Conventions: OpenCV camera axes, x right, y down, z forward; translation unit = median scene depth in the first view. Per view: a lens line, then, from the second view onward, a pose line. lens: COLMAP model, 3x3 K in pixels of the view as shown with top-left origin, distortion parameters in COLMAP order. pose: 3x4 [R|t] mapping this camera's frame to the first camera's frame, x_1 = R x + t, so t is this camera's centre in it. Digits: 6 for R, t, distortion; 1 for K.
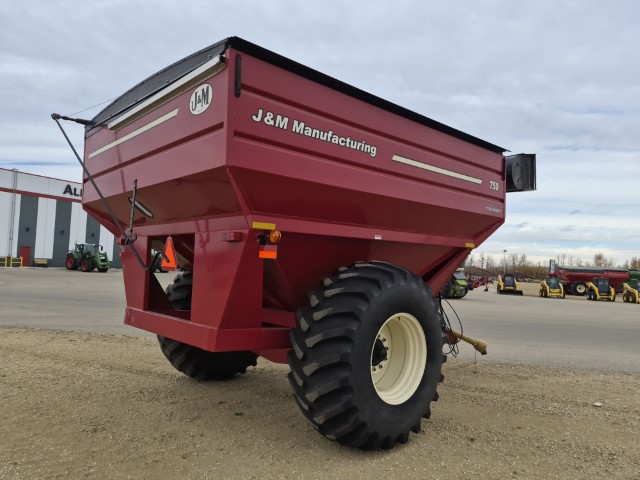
lens RADIAL K [[448.4, 0, 320.1], [0, 448.4, 242.7], [0, 0, 1]] dist [0.082527, -0.092399]
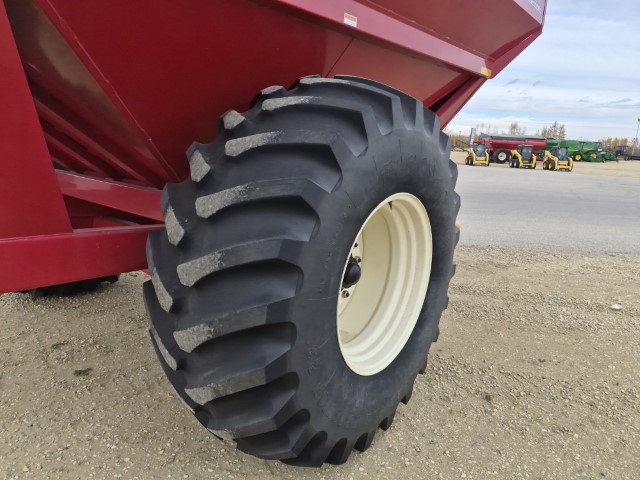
lens RADIAL K [[448.4, 0, 320.1], [0, 448.4, 242.7], [0, 0, 1]] dist [0.082527, -0.092399]
pose [[0.987050, -0.024475, 0.158534, 0.026176], [-0.021774, 0.958703, 0.283575, 0.076619], [-0.158927, -0.283354, 0.945755, 0.571280]]
